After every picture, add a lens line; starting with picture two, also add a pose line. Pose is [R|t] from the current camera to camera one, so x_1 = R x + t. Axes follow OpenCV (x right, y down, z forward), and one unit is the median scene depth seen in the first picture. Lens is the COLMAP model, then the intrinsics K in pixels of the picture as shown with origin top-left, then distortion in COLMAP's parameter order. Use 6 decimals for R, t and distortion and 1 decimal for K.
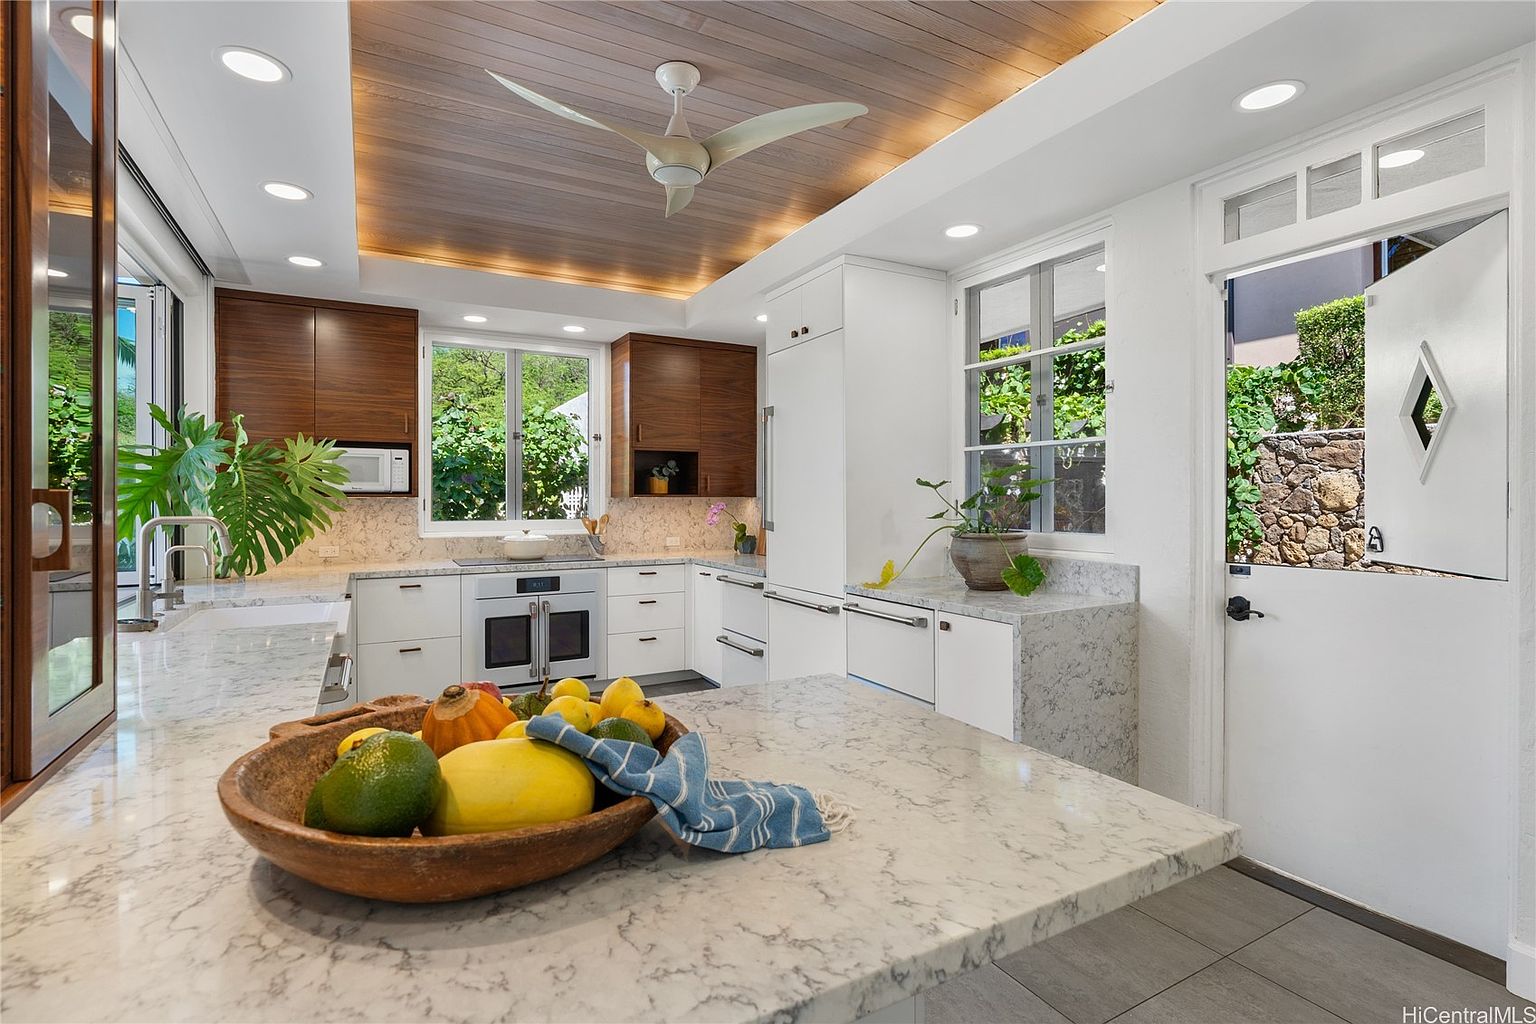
lens RADIAL K [[703.8, 0, 765.1], [0, 703.8, 503.0], [0, 0, 1]] dist [0.005406, 0.000564]
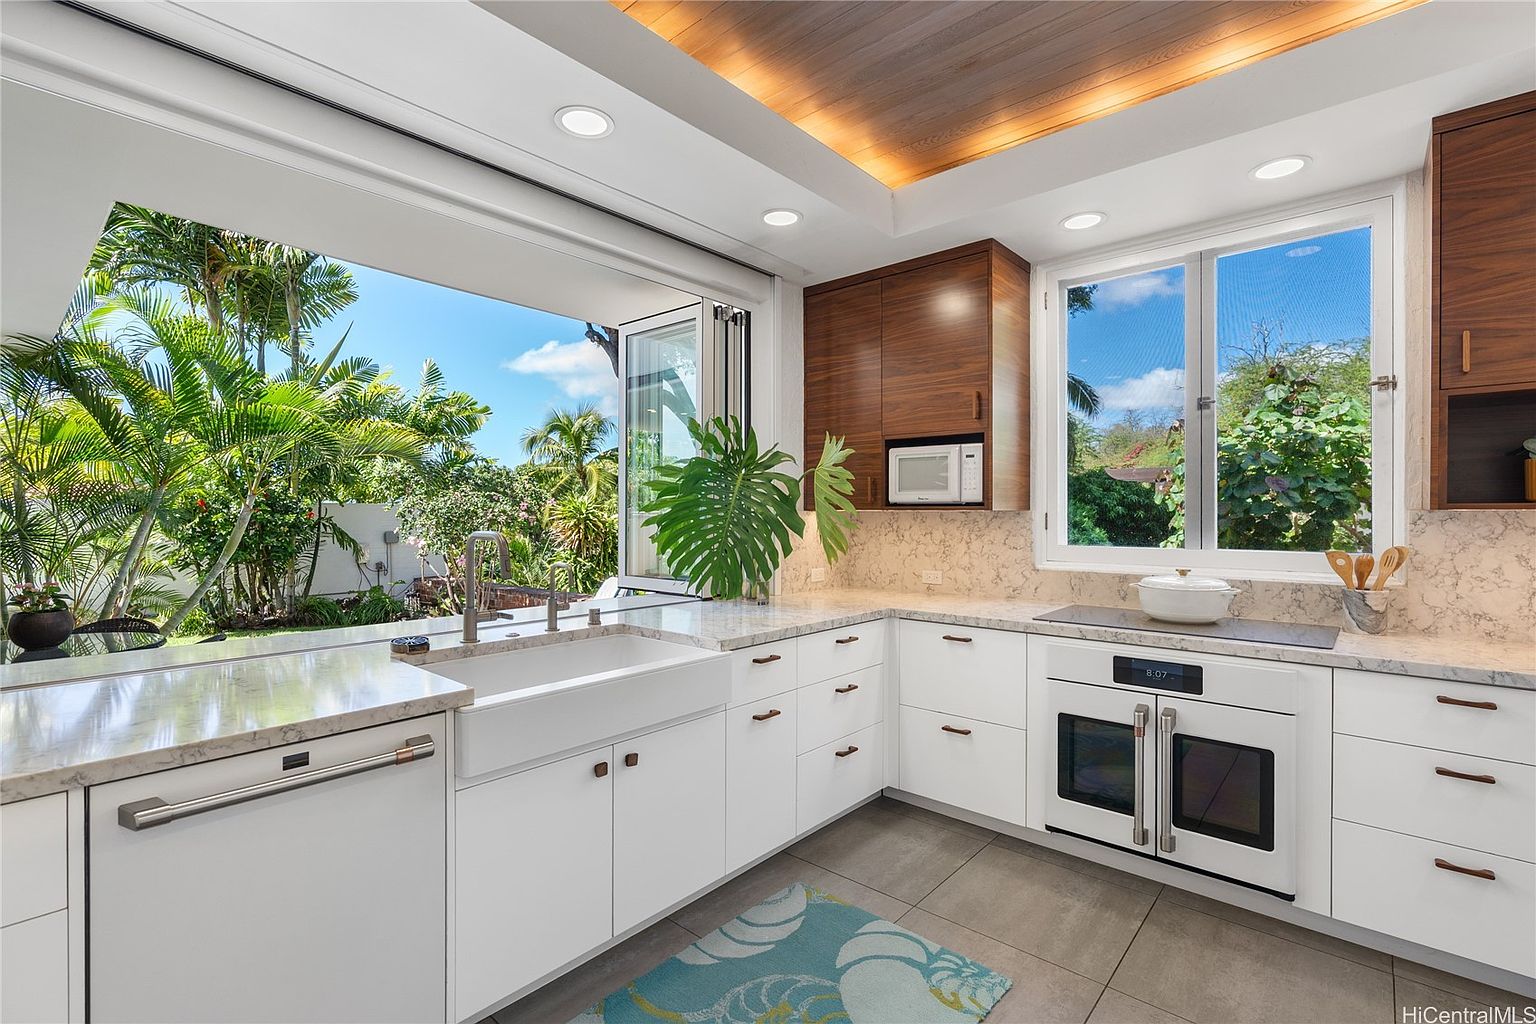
lens RADIAL K [[703.8, 0, 768.2], [0, 703.8, 510.2], [0, 0, 1]] dist [0.005406, 0.000564]
pose [[0.344760, -0.002346, -0.938688, 0.075274], [-0.007950, 0.999954, -0.005419, -0.002582], [0.938657, 0.009331, 0.344726, 0.528296]]
